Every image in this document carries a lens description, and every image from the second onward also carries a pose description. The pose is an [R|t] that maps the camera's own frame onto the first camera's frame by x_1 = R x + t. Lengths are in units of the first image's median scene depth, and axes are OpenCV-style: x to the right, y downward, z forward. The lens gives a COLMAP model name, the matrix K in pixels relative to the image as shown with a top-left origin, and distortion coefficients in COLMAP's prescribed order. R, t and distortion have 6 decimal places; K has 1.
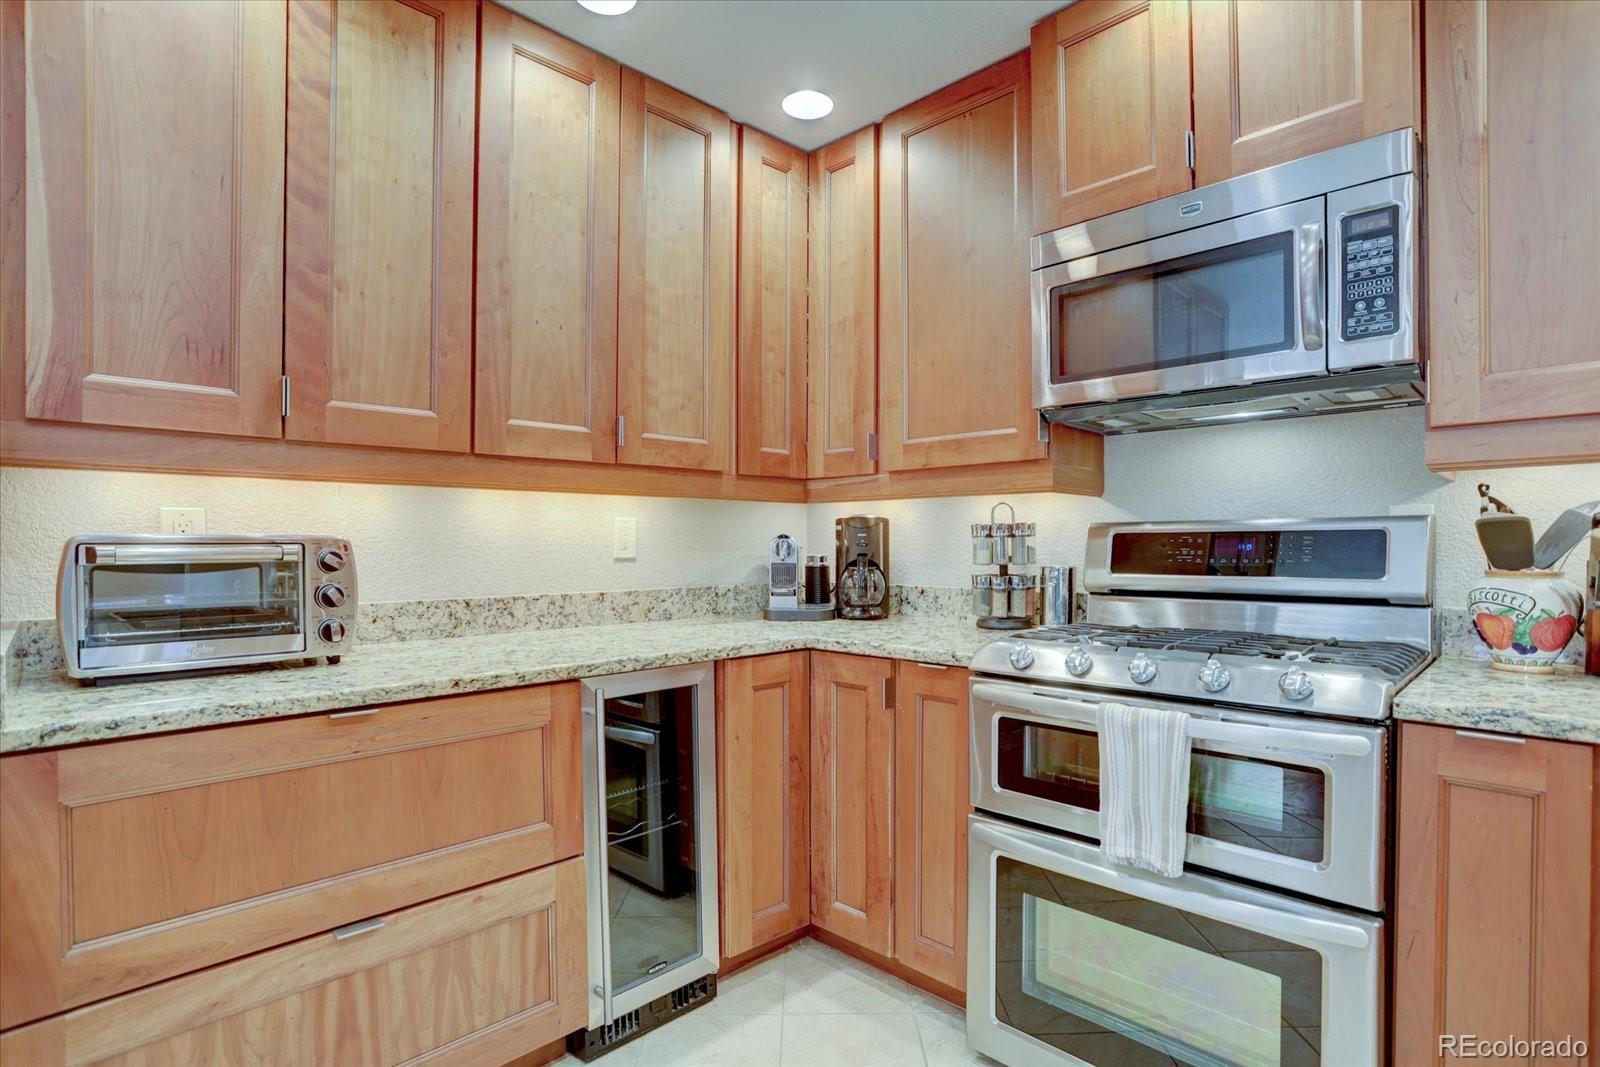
lens RADIAL K [[797.8, 0, 797.3], [0, 797.8, 551.5], [0, 0, 1]] dist [-0.070458, 0.031913]
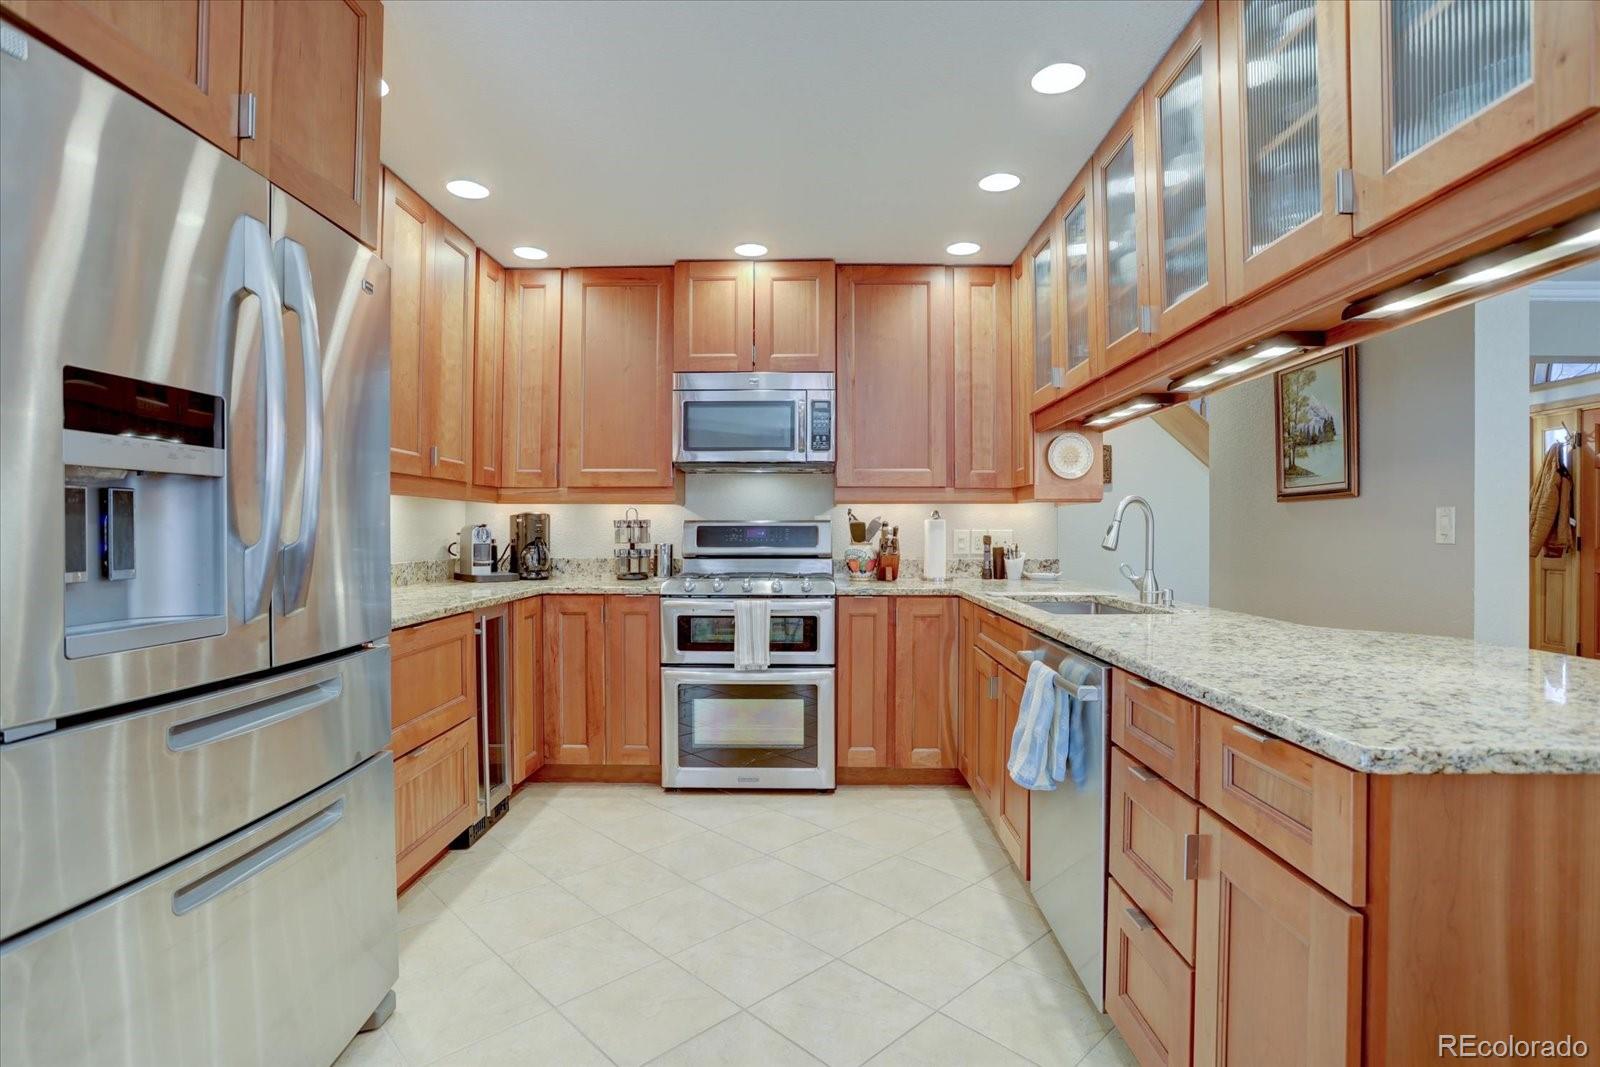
lens RADIAL K [[795.3, 0, 791.0], [0, 795.3, 534.6], [0, 0, 1]] dist [-0.024608, 0.001413]
pose [[0.724214, 0.001048, 0.689574, -0.804639], [0.001577, 0.999994, -0.003176, 0.004229], [-0.689573, 0.003388, 0.724208, -0.586666]]
